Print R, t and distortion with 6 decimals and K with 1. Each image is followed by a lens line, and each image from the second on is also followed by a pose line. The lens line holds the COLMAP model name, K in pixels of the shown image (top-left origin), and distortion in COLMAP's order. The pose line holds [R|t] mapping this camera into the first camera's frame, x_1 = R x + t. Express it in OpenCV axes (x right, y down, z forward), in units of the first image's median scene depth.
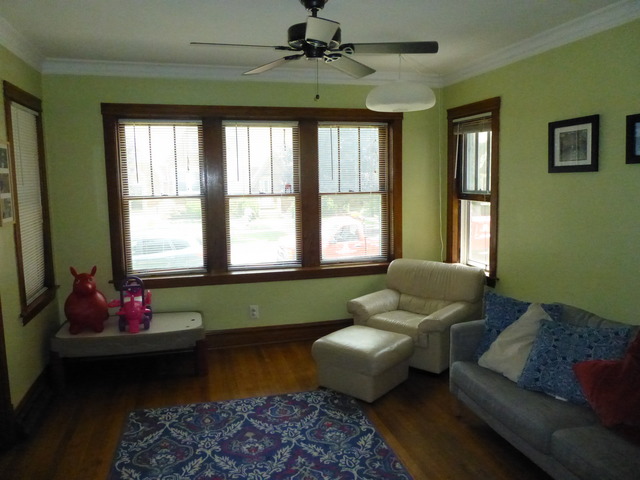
lens RADIAL K [[486.9, 0, 319.9], [0, 486.9, 237.2], [0, 0, 1]] dist [-0.074308, 0.075054]
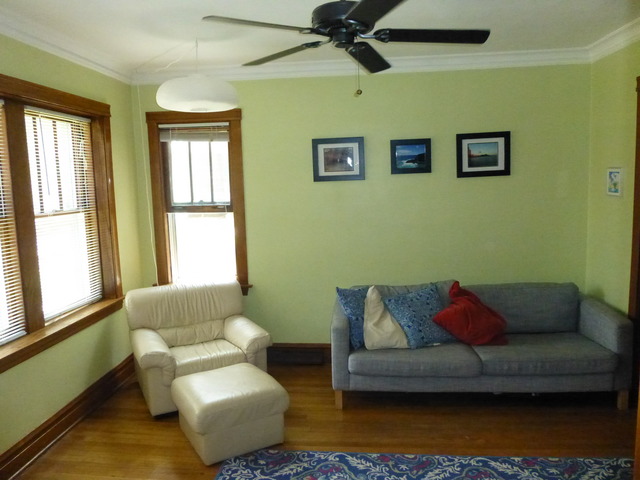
lens RADIAL K [[486.9, 0, 319.9], [0, 486.9, 237.2], [0, 0, 1]] dist [-0.074308, 0.075054]
pose [[0.345070, -0.096007, 0.933654, -0.640094], [0.134392, 0.989558, 0.052086, -0.059549], [-0.928906, 0.107502, 0.354369, 0.581236]]
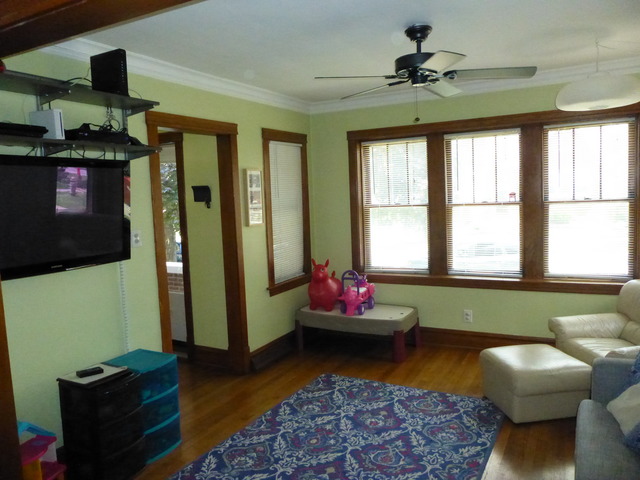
lens RADIAL K [[486.9, 0, 319.9], [0, 486.9, 237.2], [0, 0, 1]] dist [-0.074308, 0.075054]
pose [[0.719241, 0.041886, -0.693496, 0.458941], [-0.048230, 0.998783, 0.010304, -0.013657], [0.693084, 0.026036, 0.720386, 0.043462]]
